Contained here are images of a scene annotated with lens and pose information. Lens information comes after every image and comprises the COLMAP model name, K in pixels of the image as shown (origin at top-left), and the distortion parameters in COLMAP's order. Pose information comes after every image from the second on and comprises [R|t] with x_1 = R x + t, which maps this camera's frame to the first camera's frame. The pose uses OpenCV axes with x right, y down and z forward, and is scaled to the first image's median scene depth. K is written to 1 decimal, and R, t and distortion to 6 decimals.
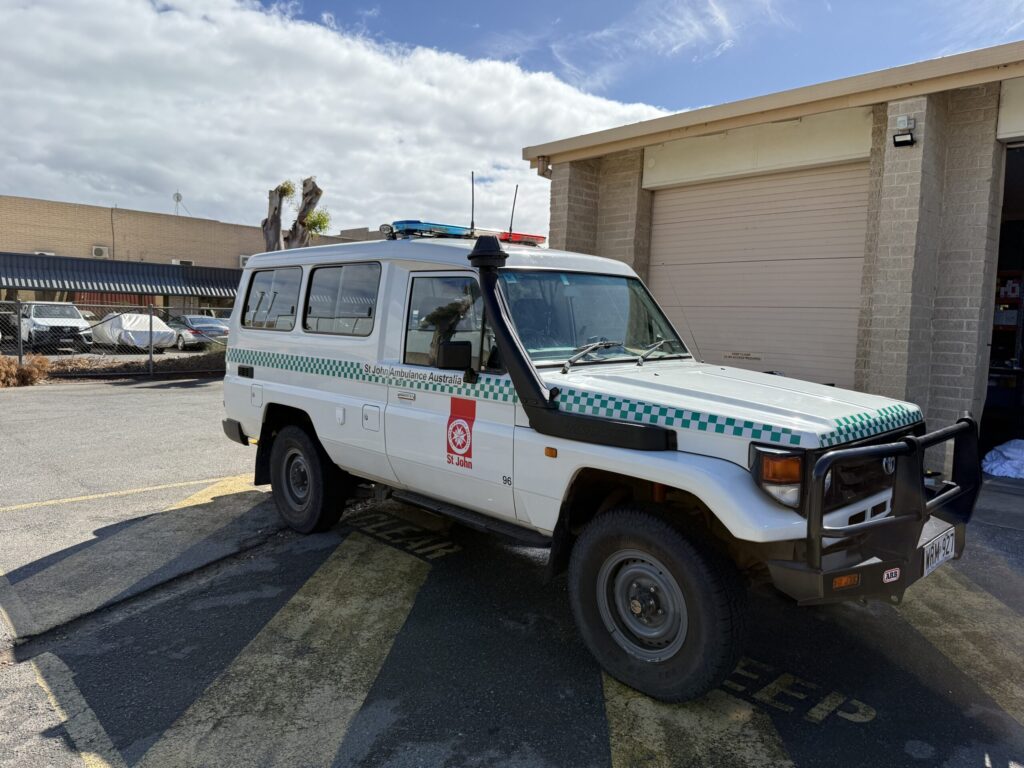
lens RADIAL K [[715.6, 0, 512.0], [0, 715.6, 384.0], [0, 0, 1]] dist [0.061764, -0.090559]
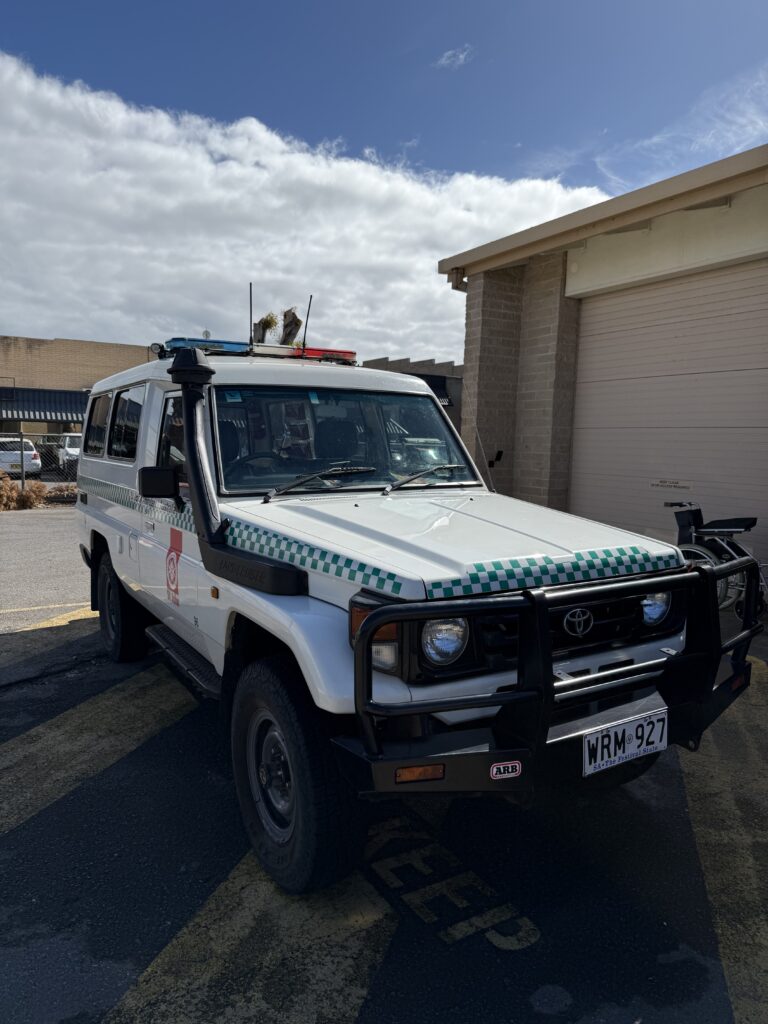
lens RADIAL K [[715.6, 0, 383.4], [0, 715.6, 527.4], [0, 0, 1]] dist [0.061764, -0.090559]
pose [[0.974835, 0.016044, -0.222352, 0.297651], [-0.011173, 0.999670, 0.023148, -0.004736], [0.222650, -0.020081, 0.974692, 0.121572]]
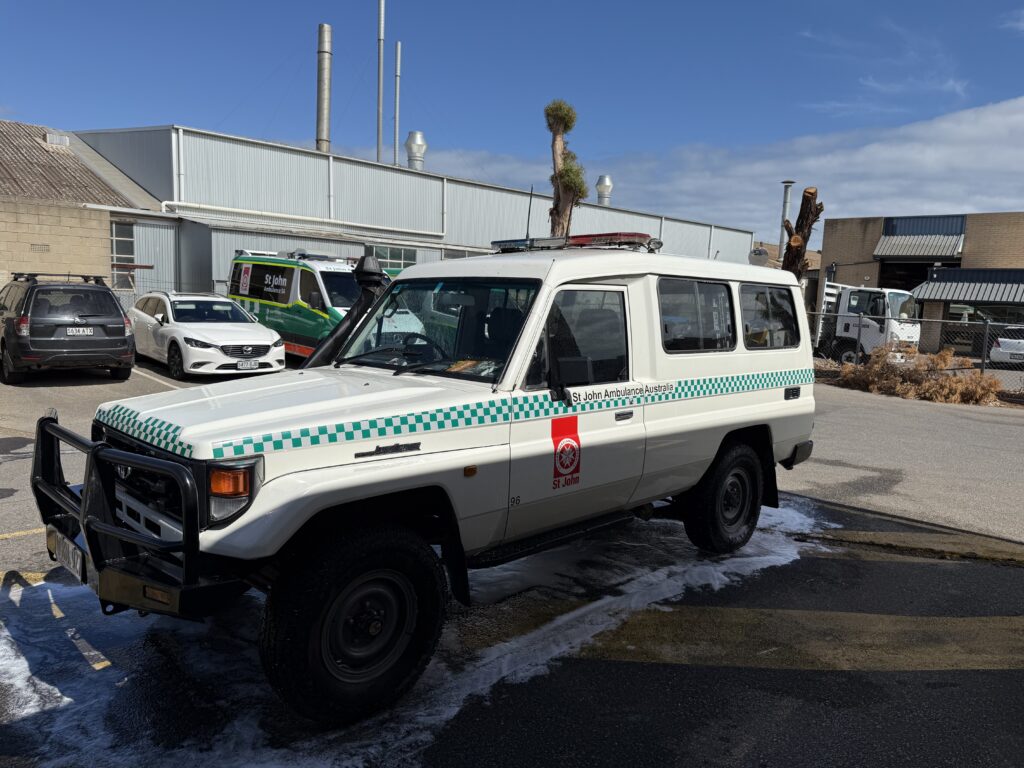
lens RADIAL K [[715.6, 0, 512.0], [0, 715.6, 384.0], [0, 0, 1]] dist [0.061764, -0.090559]
pose [[-0.012589, -0.098308, 0.995076, -0.776890], [0.101762, 0.989862, 0.099081, -0.095773], [-0.994729, 0.102509, -0.002457, 0.805527]]
